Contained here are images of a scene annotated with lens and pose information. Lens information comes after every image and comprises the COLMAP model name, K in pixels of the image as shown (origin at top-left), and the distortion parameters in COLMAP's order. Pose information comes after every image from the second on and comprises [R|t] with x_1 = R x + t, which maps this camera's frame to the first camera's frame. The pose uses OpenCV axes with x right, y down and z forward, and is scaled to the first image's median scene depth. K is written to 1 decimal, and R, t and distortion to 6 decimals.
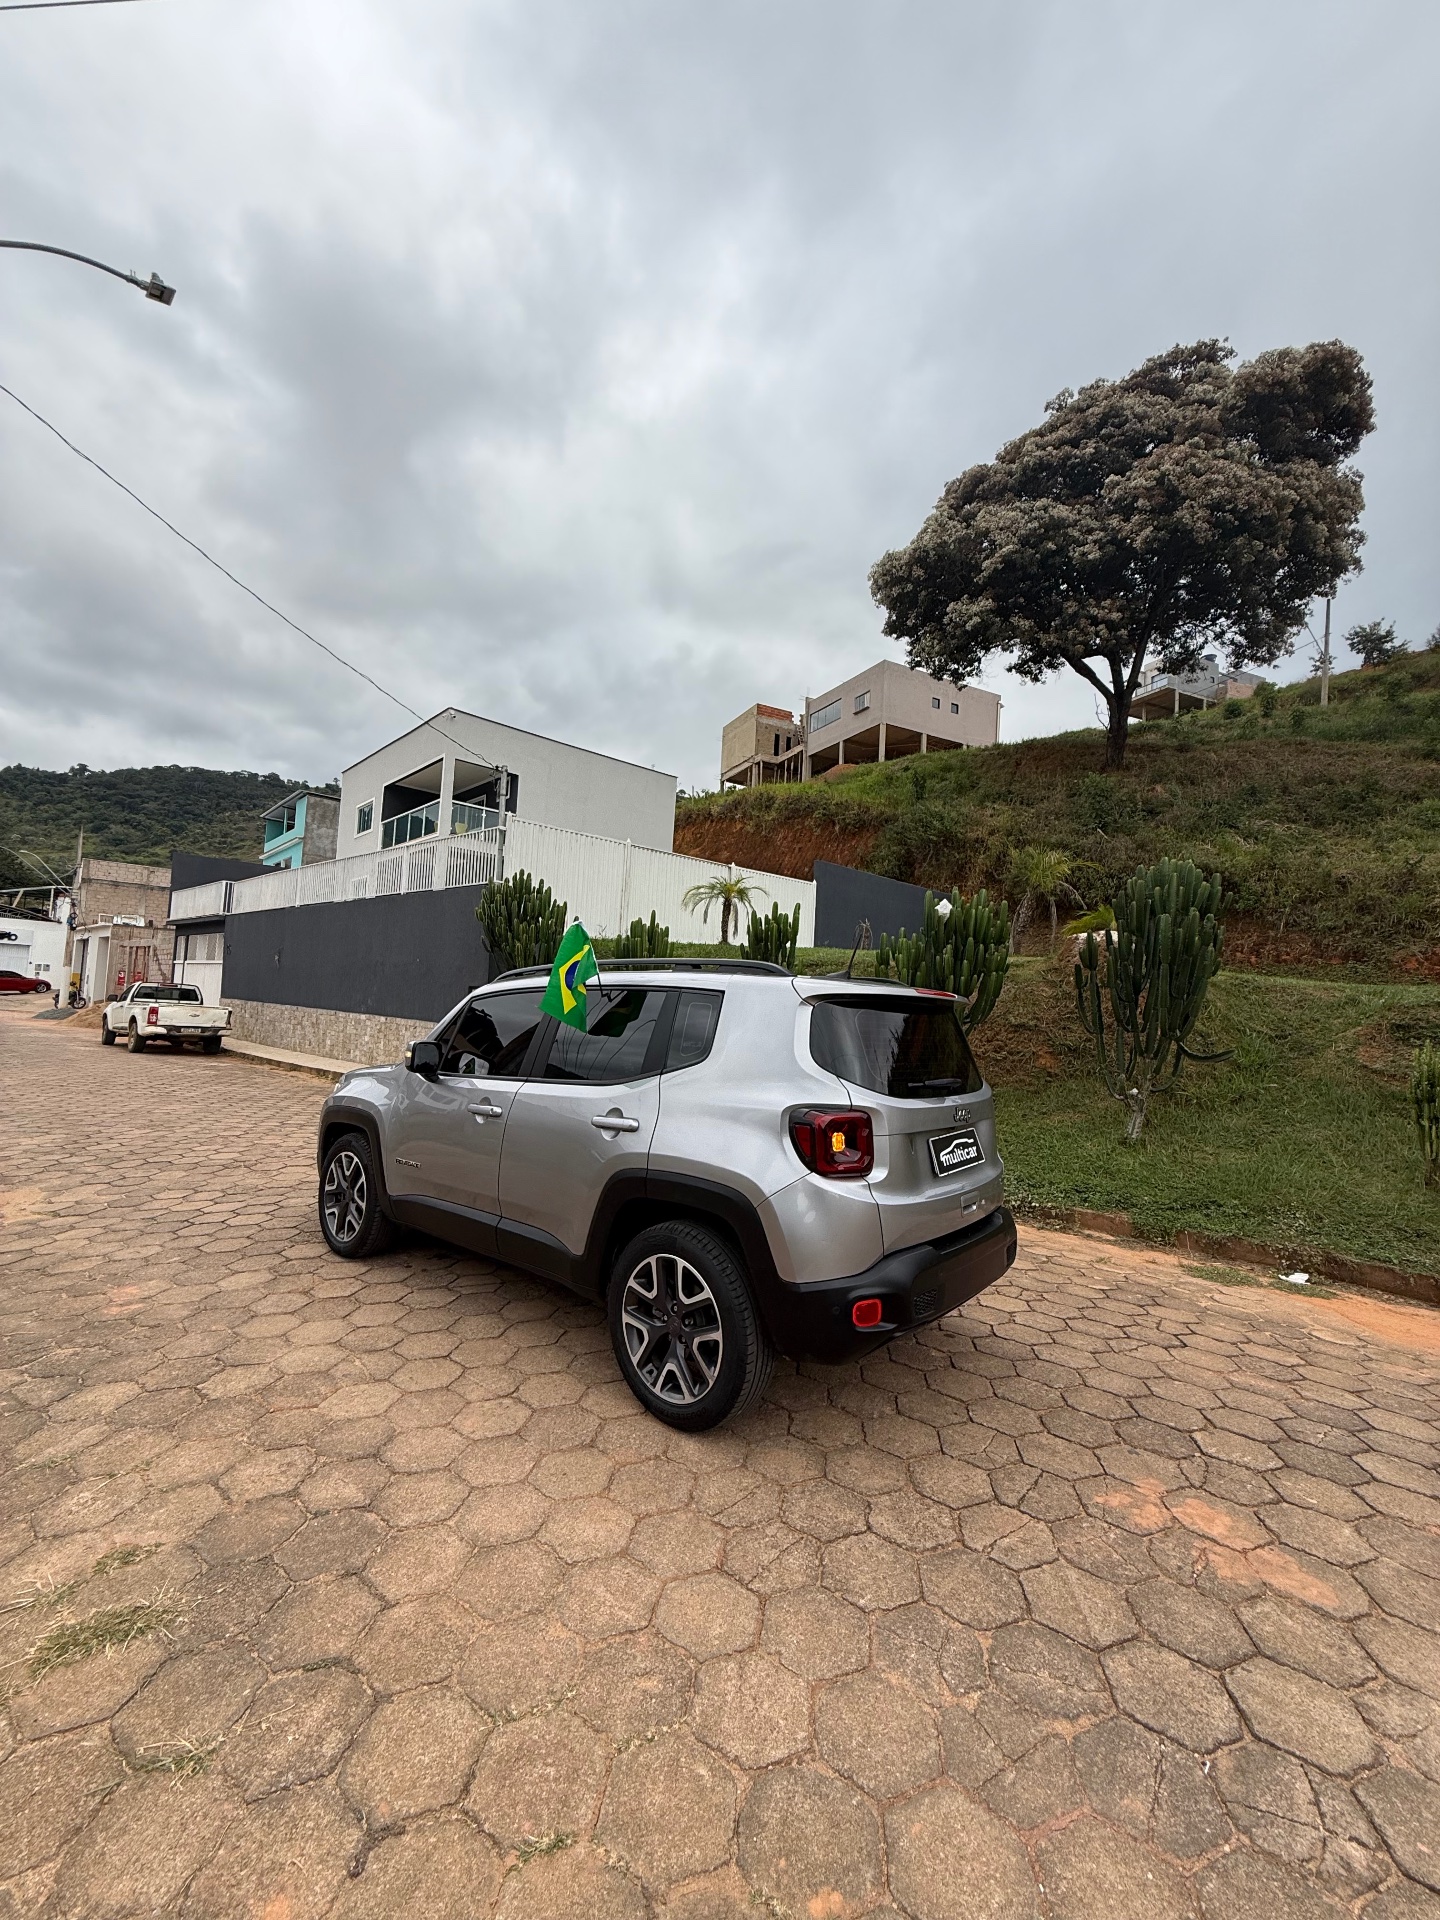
lens RADIAL K [[759.5, 0, 722.9], [0, 759.5, 973.4], [0, 0, 1]] dist [0.001141, 0.000662]
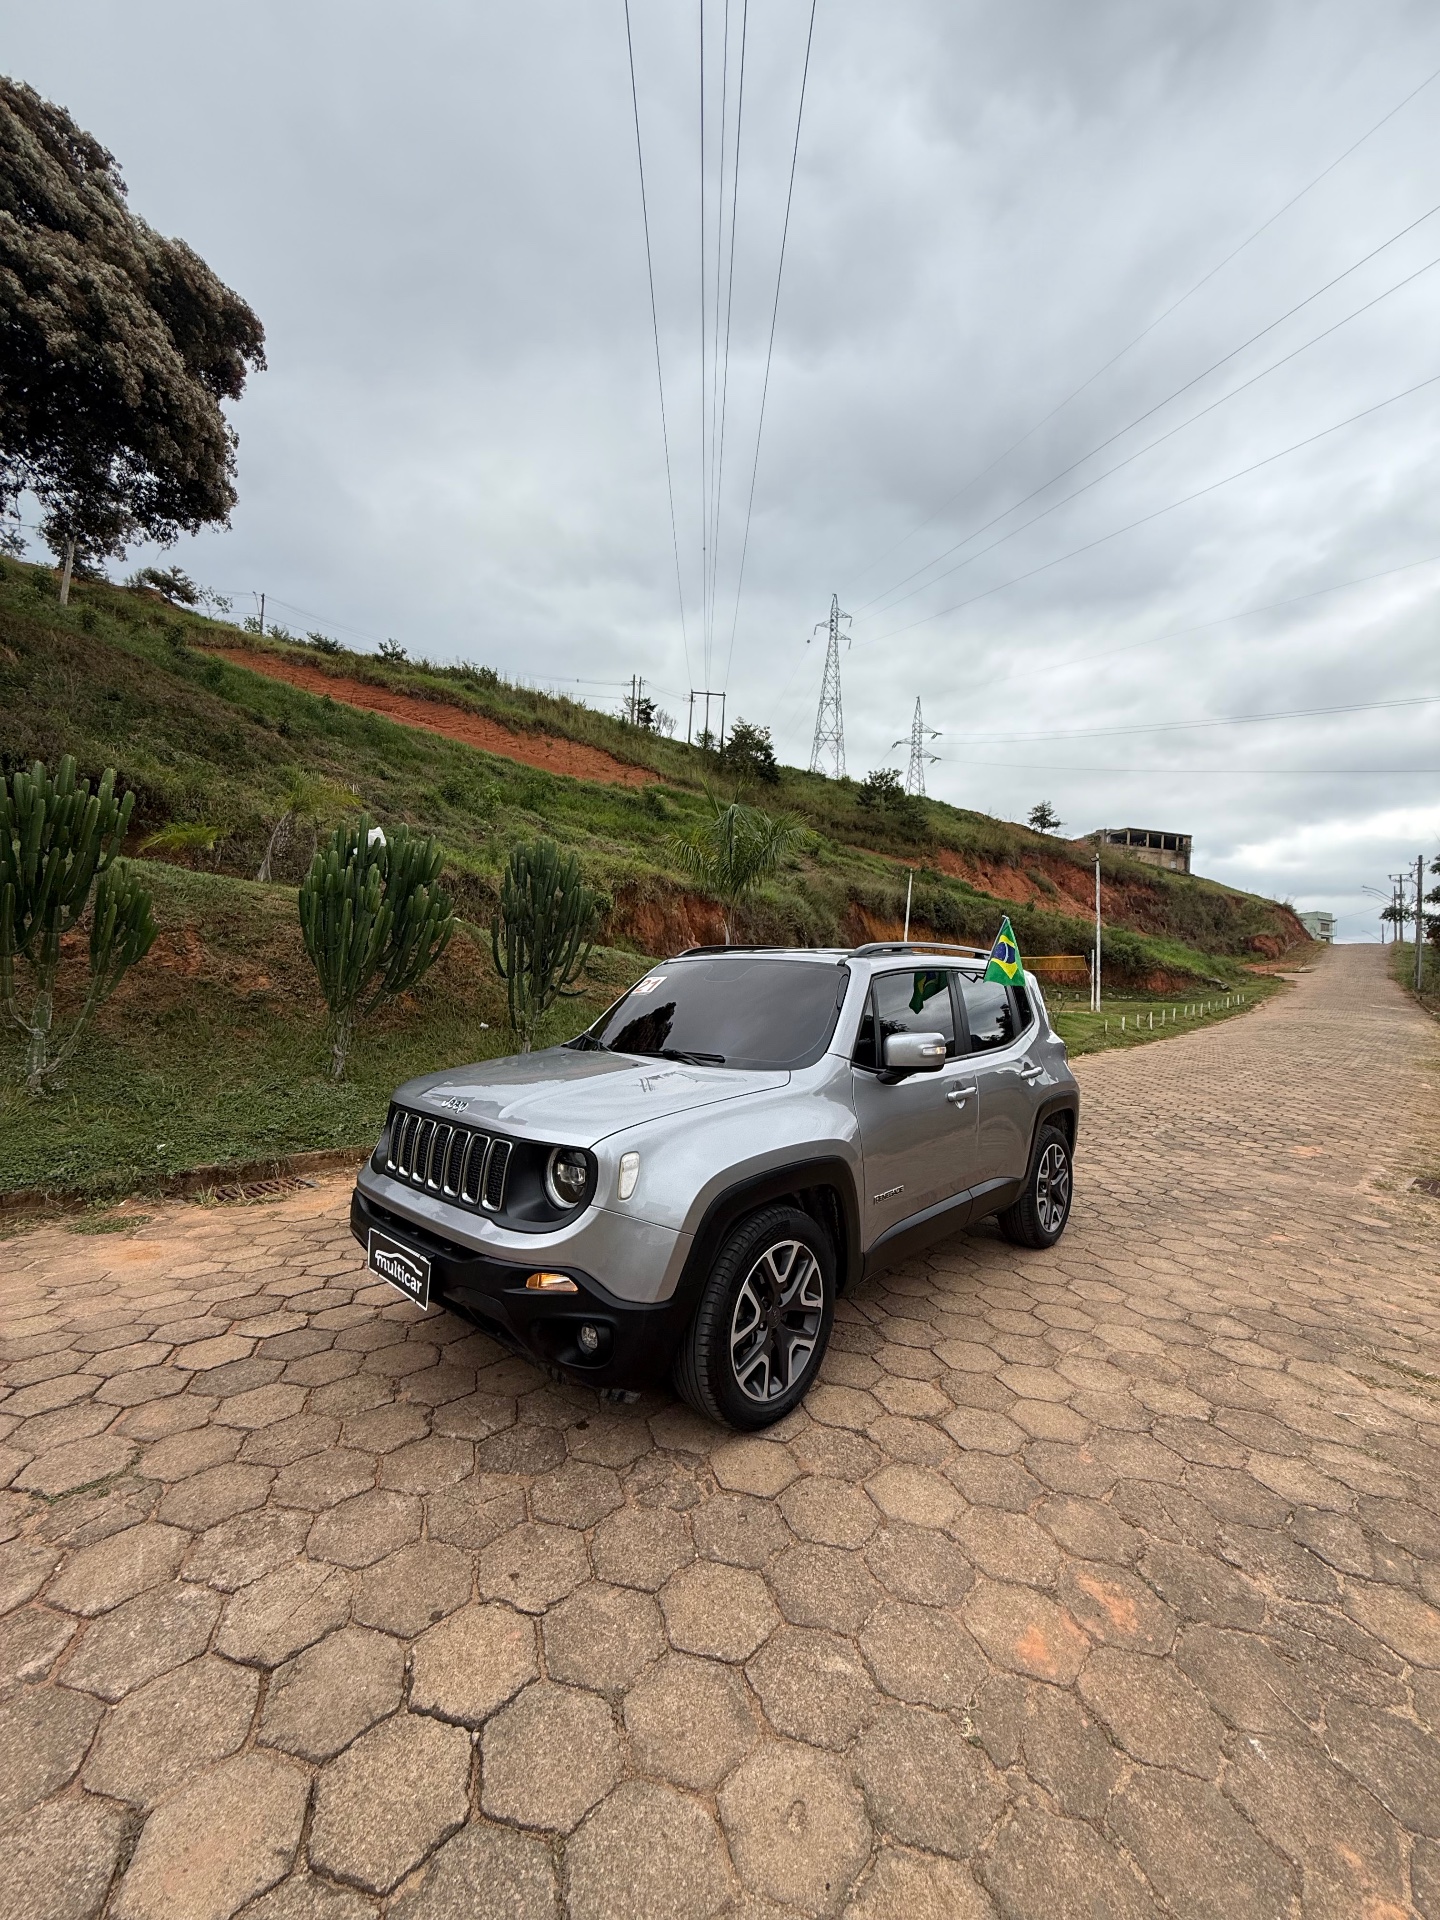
lens RADIAL K [[759.5, 0, 728.0], [0, 759.5, 972.4], [0, 0, 1]] dist [0.001141, 0.000662]
pose [[0.045684, -0.017975, 0.998794, -1.499881], [-0.090668, 0.995637, 0.022065, 0.034827], [-0.994833, -0.091566, 0.043855, 1.462464]]
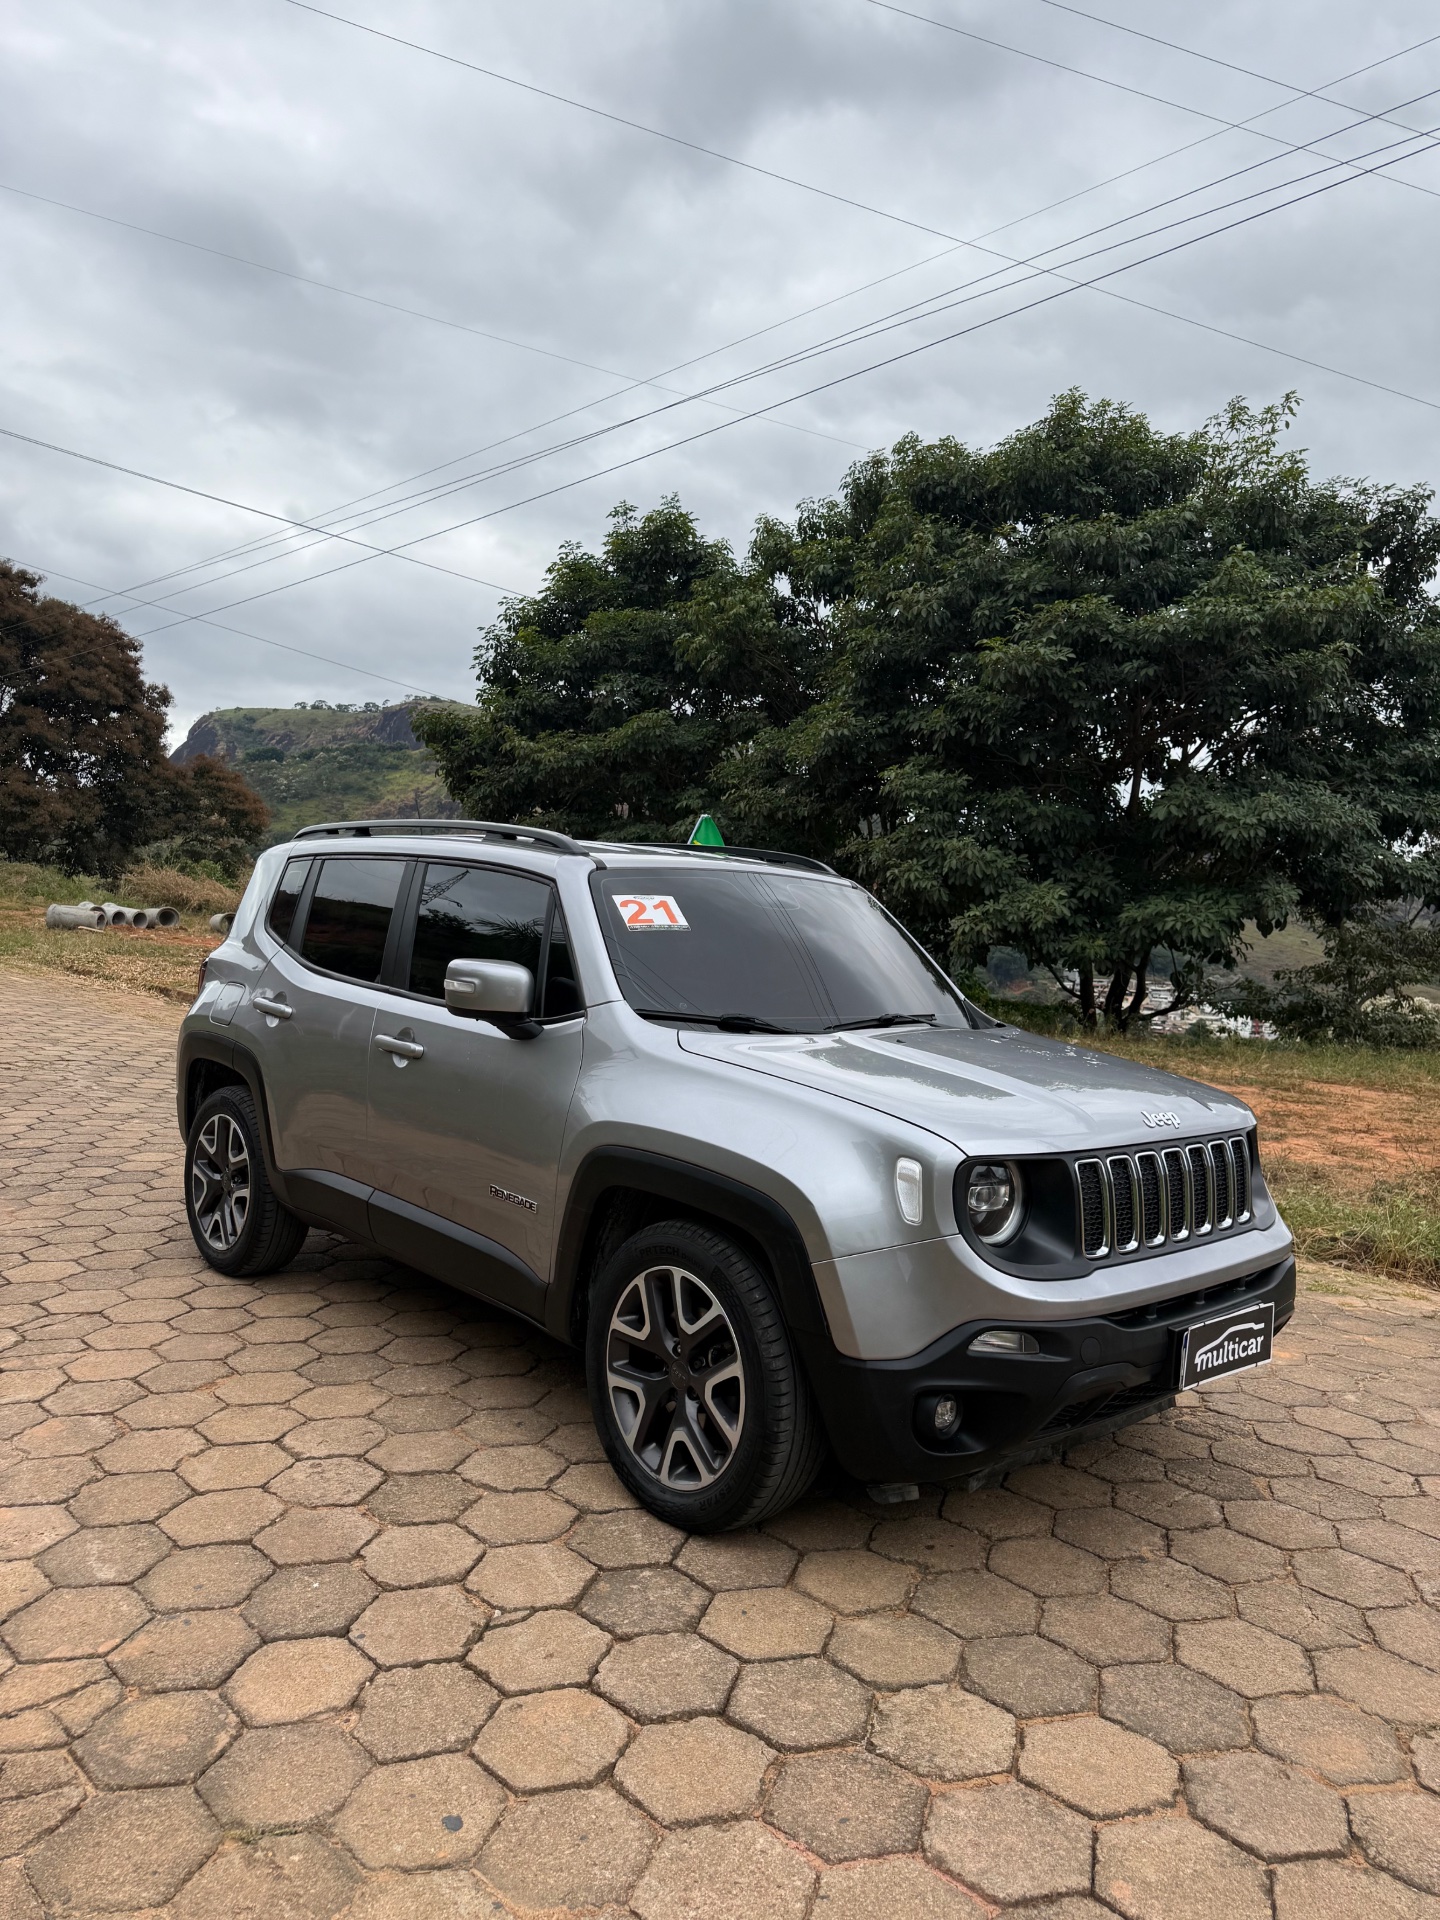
lens RADIAL K [[1350.9, 0, 715.8], [0, 1350.9, 957.3], [0, 0, 1]] dist [0.041900, -0.040351]
pose [[-0.987249, -0.101834, 0.122349, -0.461570], [-0.105690, 0.994074, -0.025432, 0.163589], [-0.119034, -0.038038, -0.992161, 2.864492]]
